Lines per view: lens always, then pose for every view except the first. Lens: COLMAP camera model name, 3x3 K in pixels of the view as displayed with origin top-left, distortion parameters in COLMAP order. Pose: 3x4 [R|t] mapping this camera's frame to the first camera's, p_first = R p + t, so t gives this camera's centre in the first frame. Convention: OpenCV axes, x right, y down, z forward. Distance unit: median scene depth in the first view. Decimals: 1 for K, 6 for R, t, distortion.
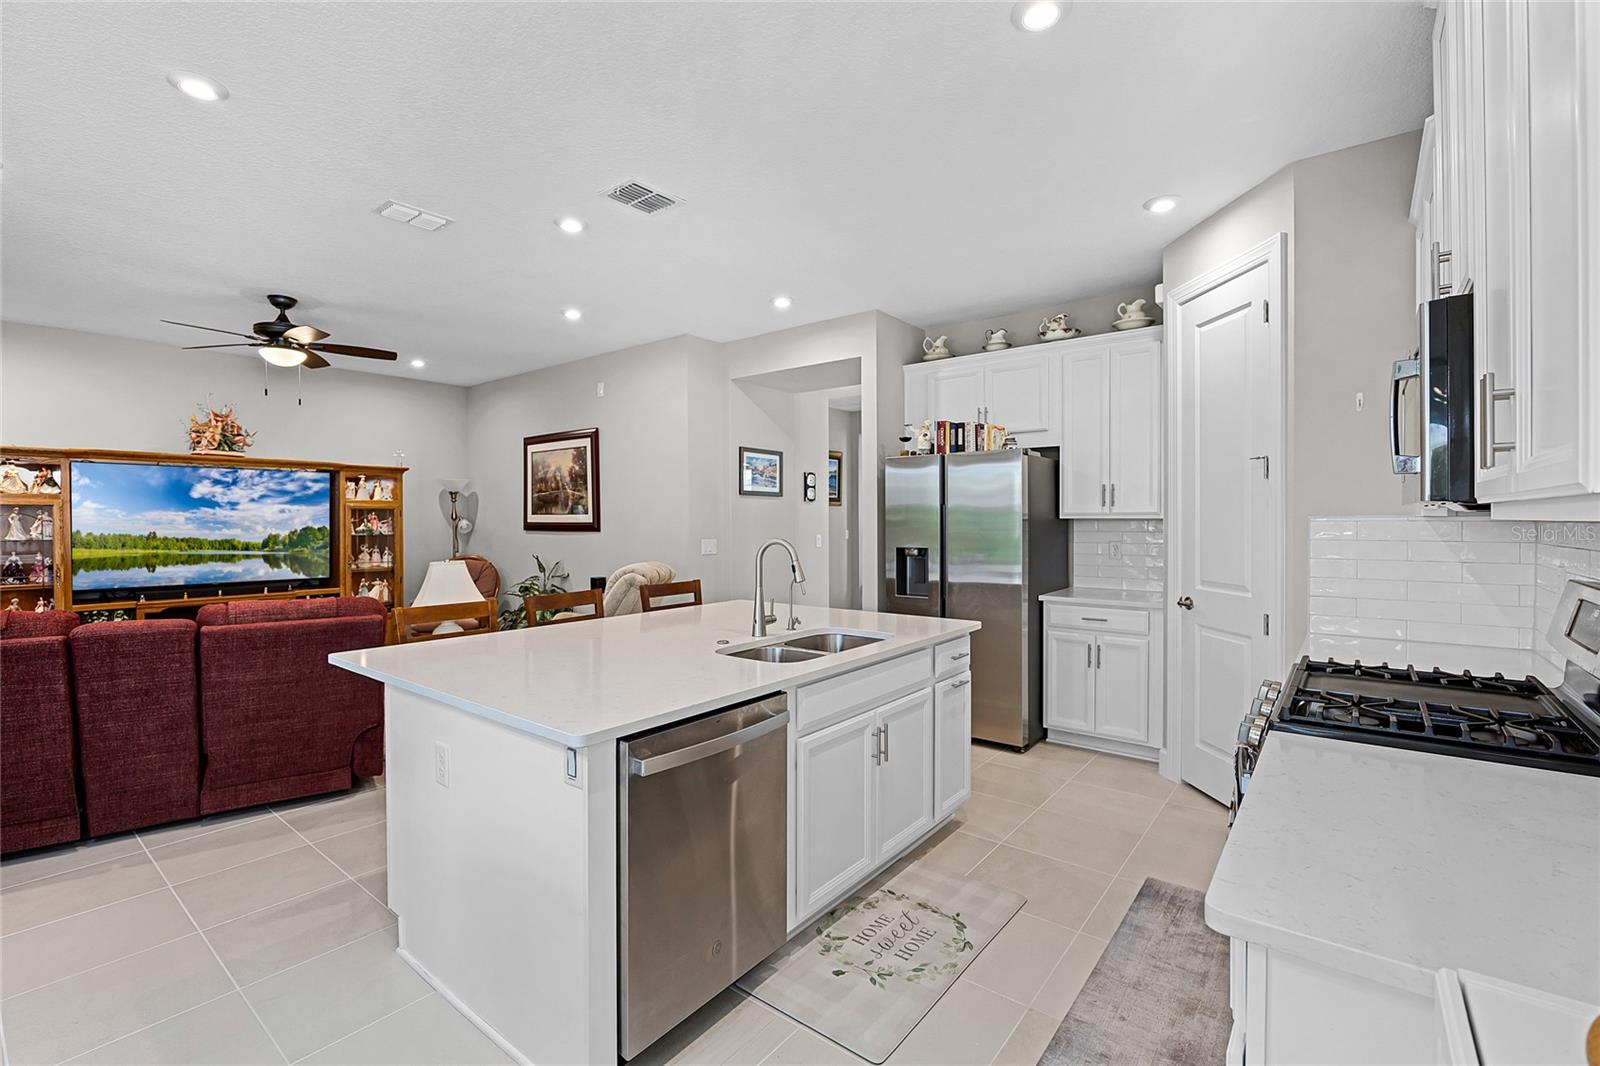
lens RADIAL K [[711.7, 0, 792.0], [0, 711.7, 525.4], [0, 0, 1]] dist [-0.006240, 0.000648]
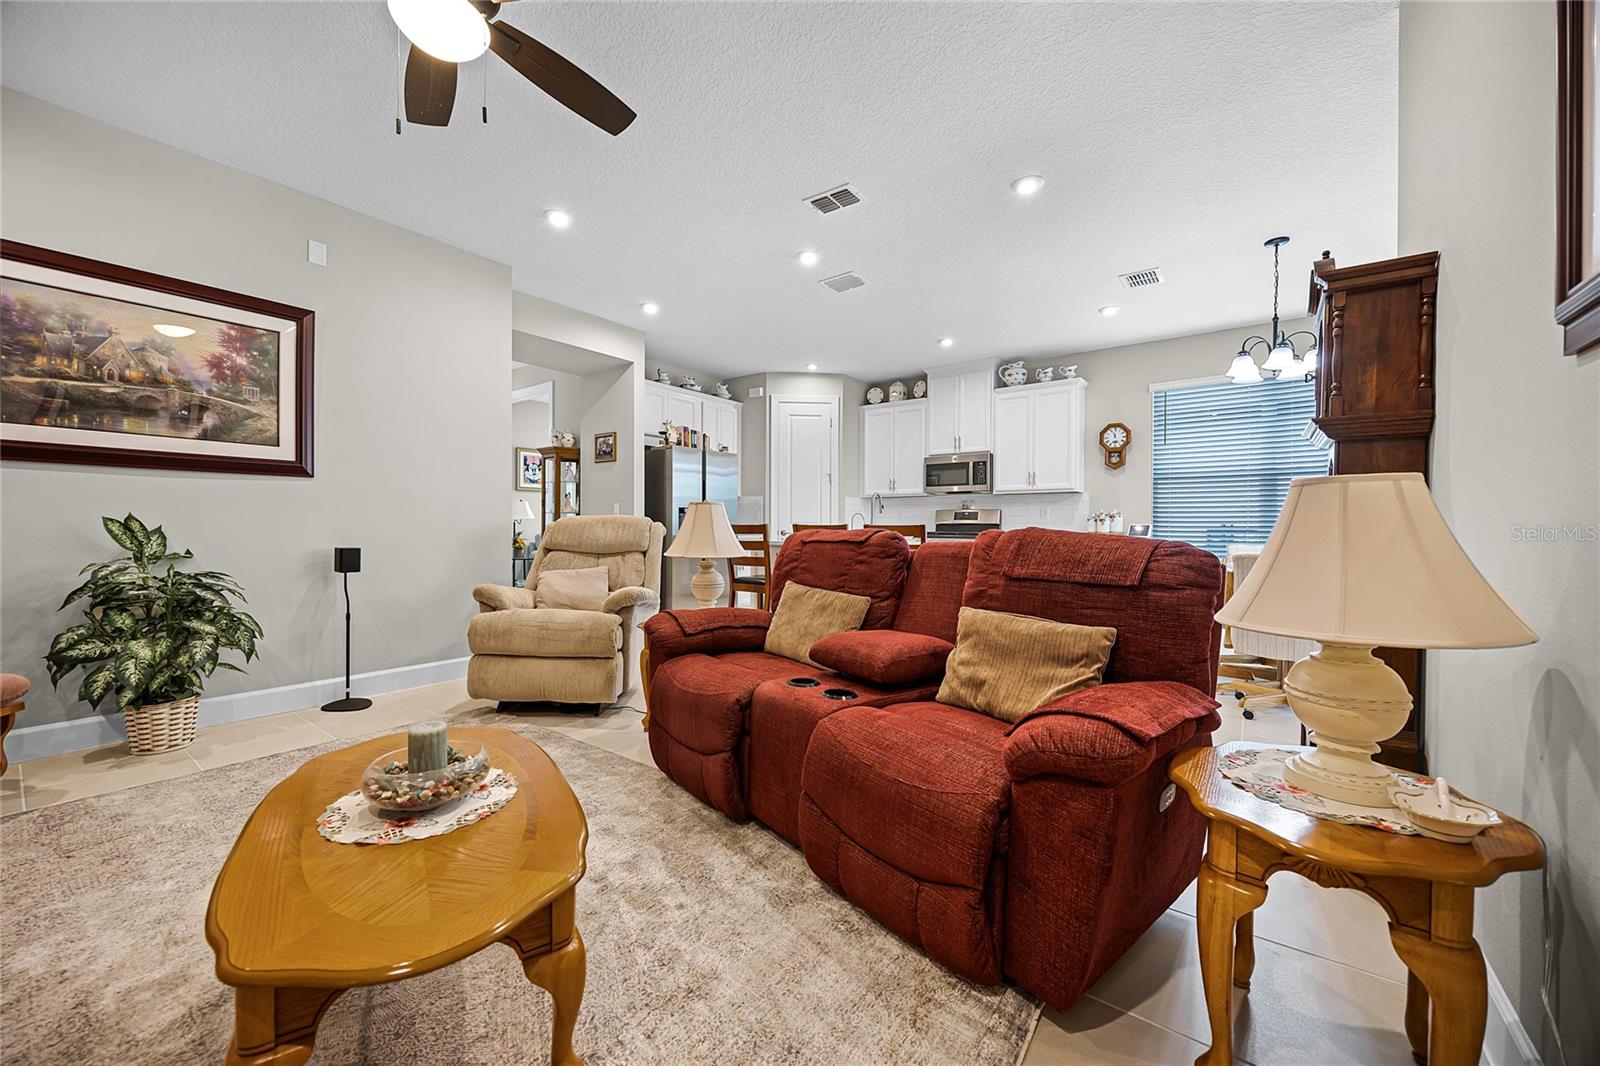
lens RADIAL K [[609.4, 0, 791.0], [0, 609.4, 528.6], [0, 0, 1]] dist [-0.003048, -0.000449]
pose [[-0.030563, 0.000930, 0.999532, -1.112222], [0.003445, 0.999994, -0.000825, 0.076074], [-0.999527, 0.003418, -0.030566, 0.803491]]
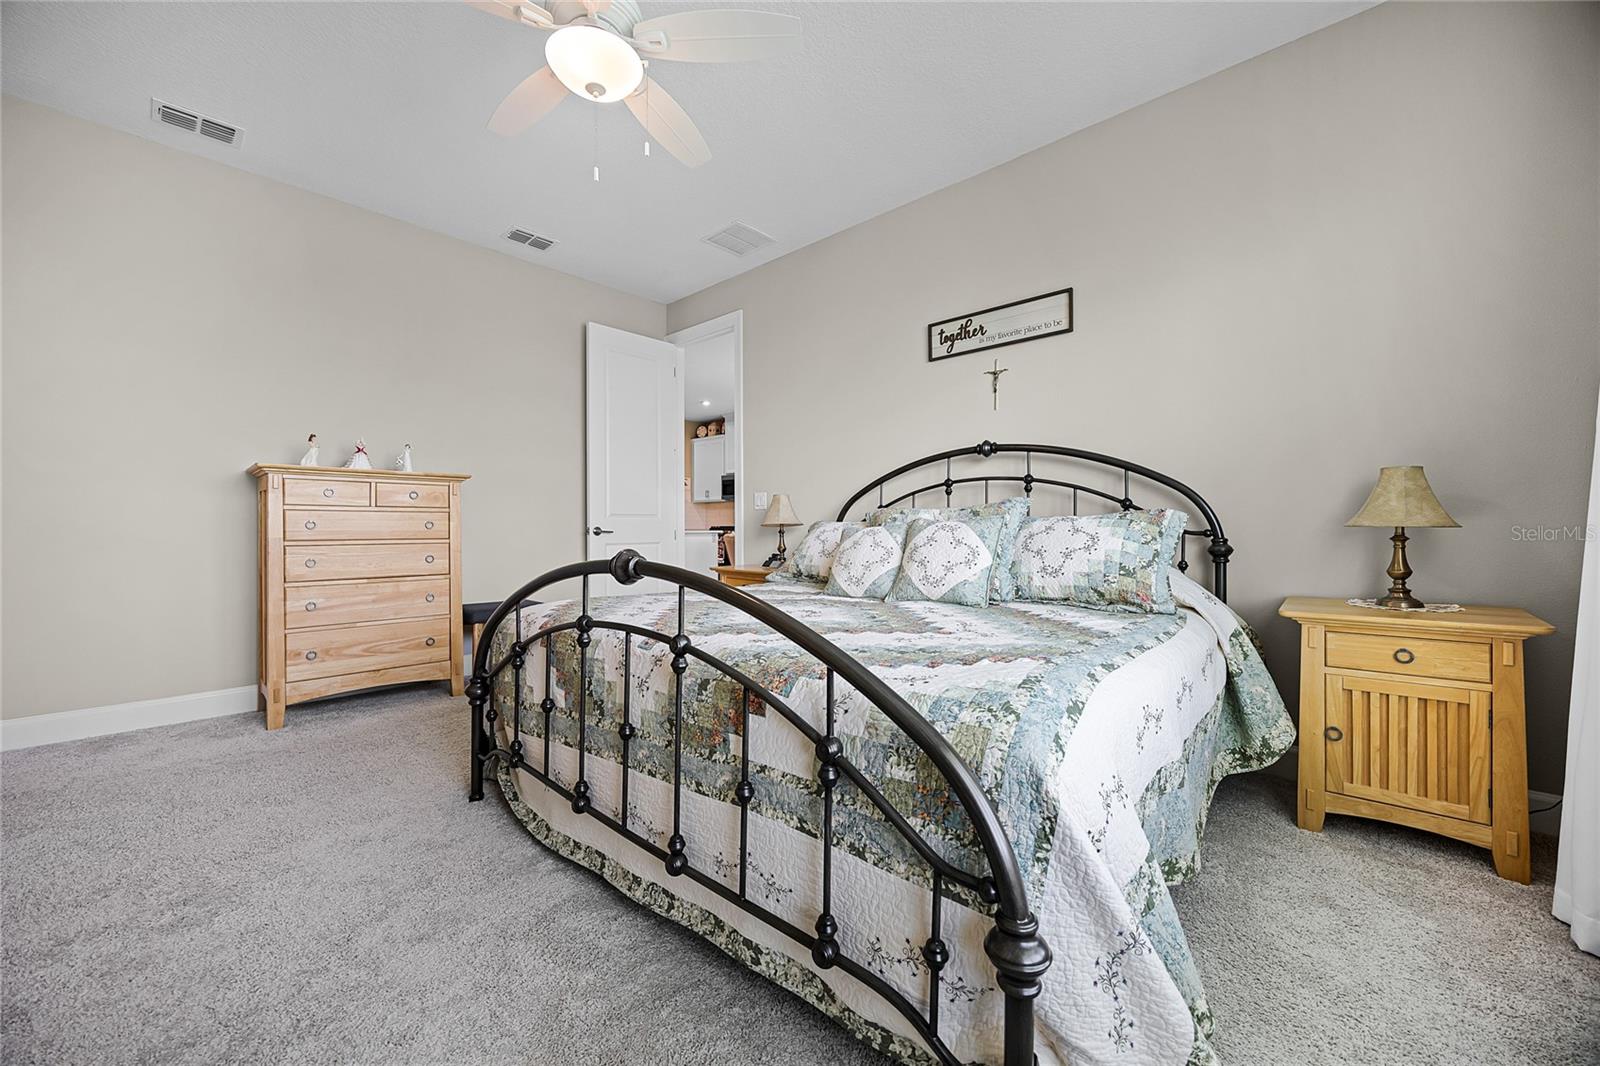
lens RADIAL K [[609.4, 0, 797.2], [0, 609.4, 530.2], [0, 0, 1]] dist [-0.003048, -0.000449]
pose [[0.070613, 0.000852, 0.997503, -1.786898], [0.009958, 0.999949, -0.001559, 0.103744], [-0.997454, 0.010043, 0.070601, 0.008366]]
